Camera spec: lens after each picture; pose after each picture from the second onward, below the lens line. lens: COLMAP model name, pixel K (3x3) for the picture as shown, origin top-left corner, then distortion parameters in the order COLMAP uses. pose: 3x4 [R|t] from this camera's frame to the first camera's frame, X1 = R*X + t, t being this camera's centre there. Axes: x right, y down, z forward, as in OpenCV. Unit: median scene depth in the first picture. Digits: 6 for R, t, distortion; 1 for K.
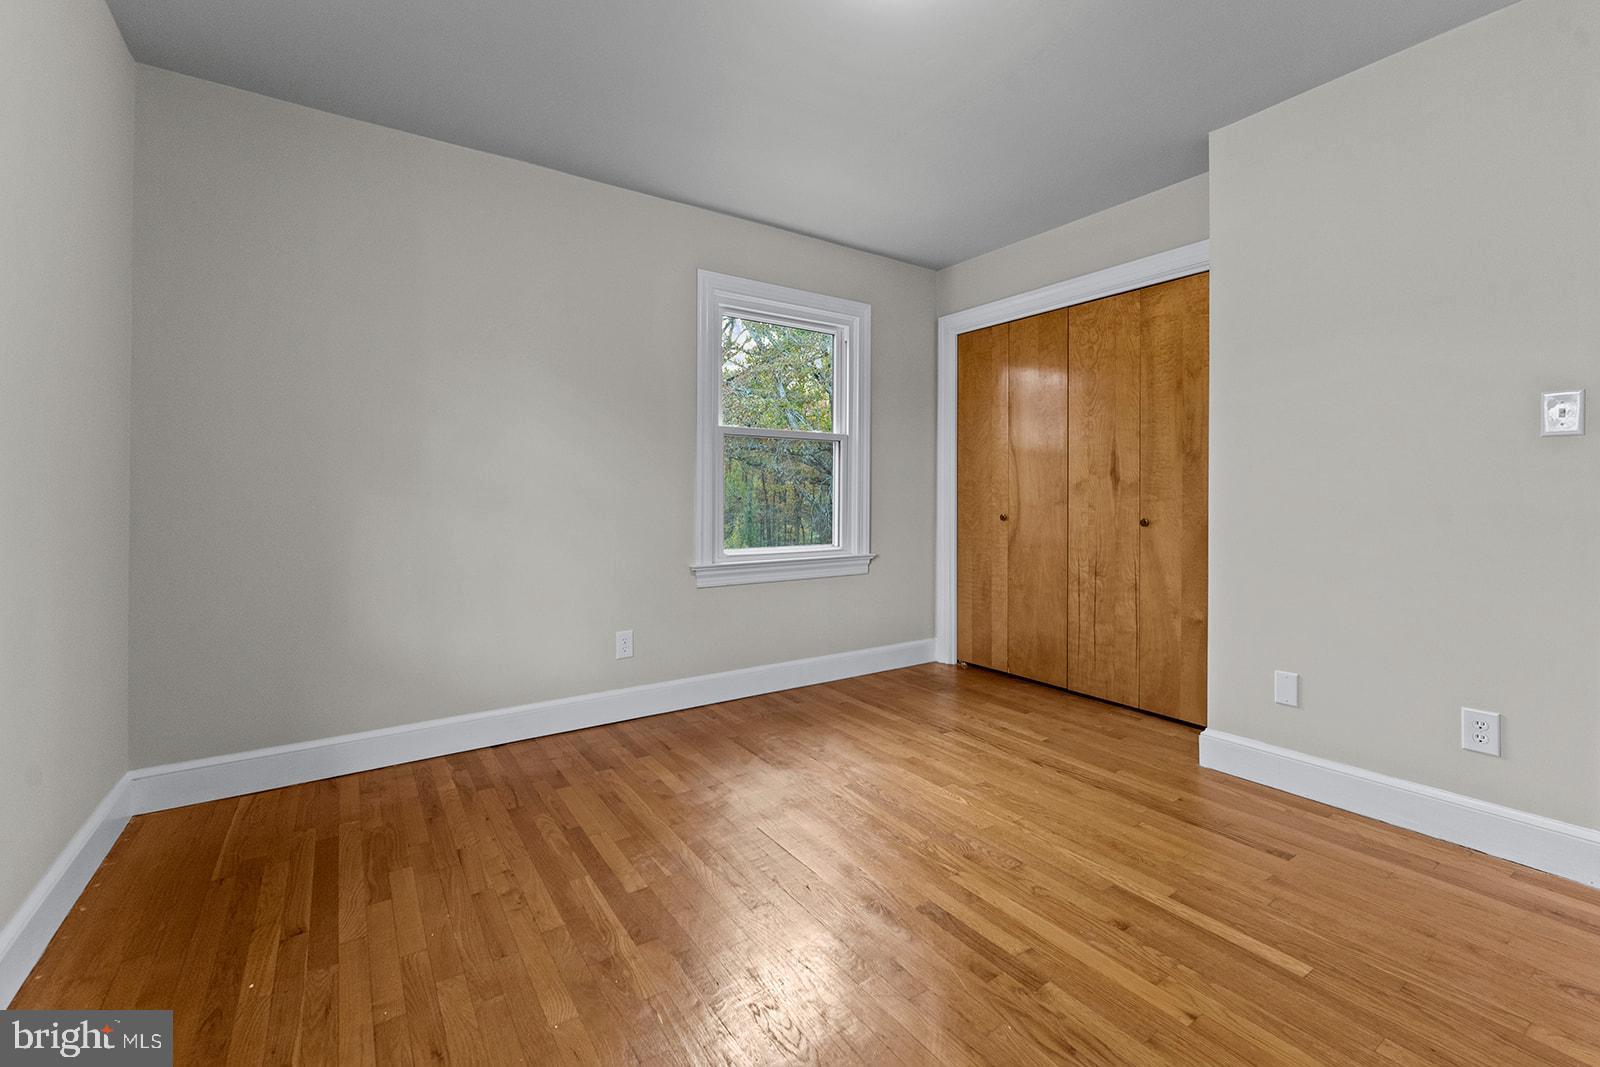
lens RADIAL K [[670.7, 0, 789.6], [0, 670.7, 490.6], [0, 0, 1]] dist [-0.006815, -0.000315]
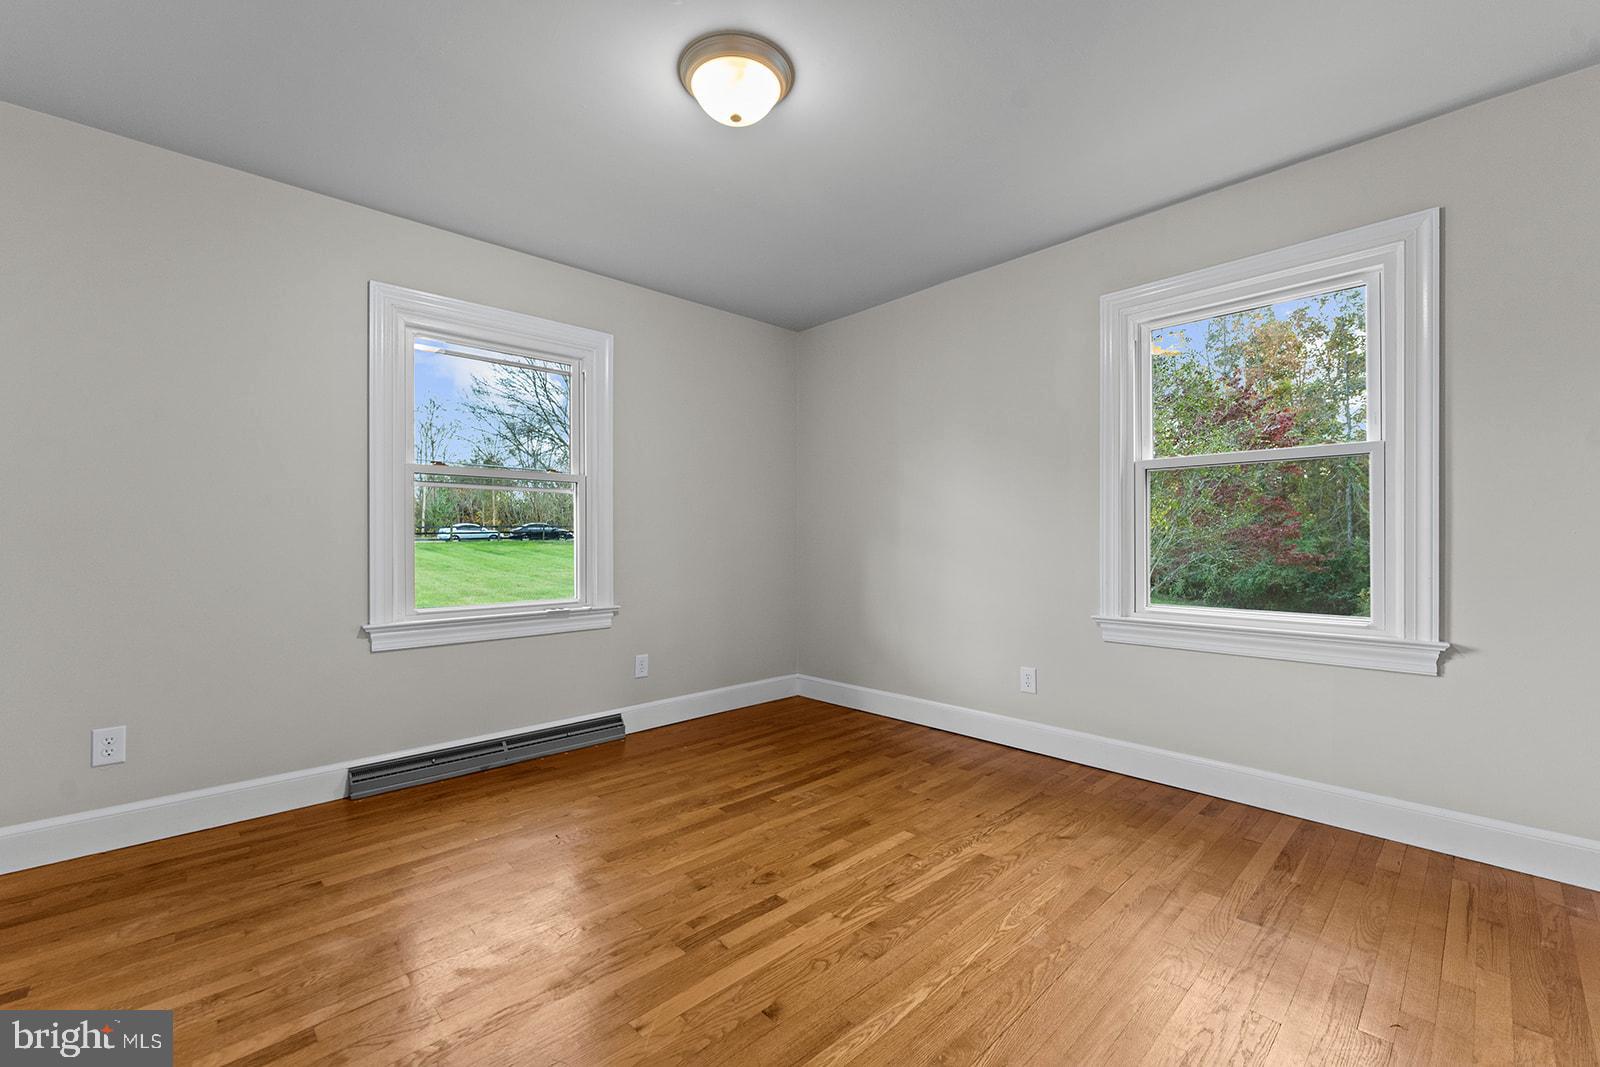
lens RADIAL K [[658.2, 0, 800.0], [0, 658.2, 533.5], [0, 0, 1]] dist [-0.001127, -0.000047]
pose [[0.169259, -0.008107, -0.985538, 0.907030], [0.010448, 0.999925, -0.006431, -0.002062], [0.985516, -0.009209, 0.169331, 0.576507]]
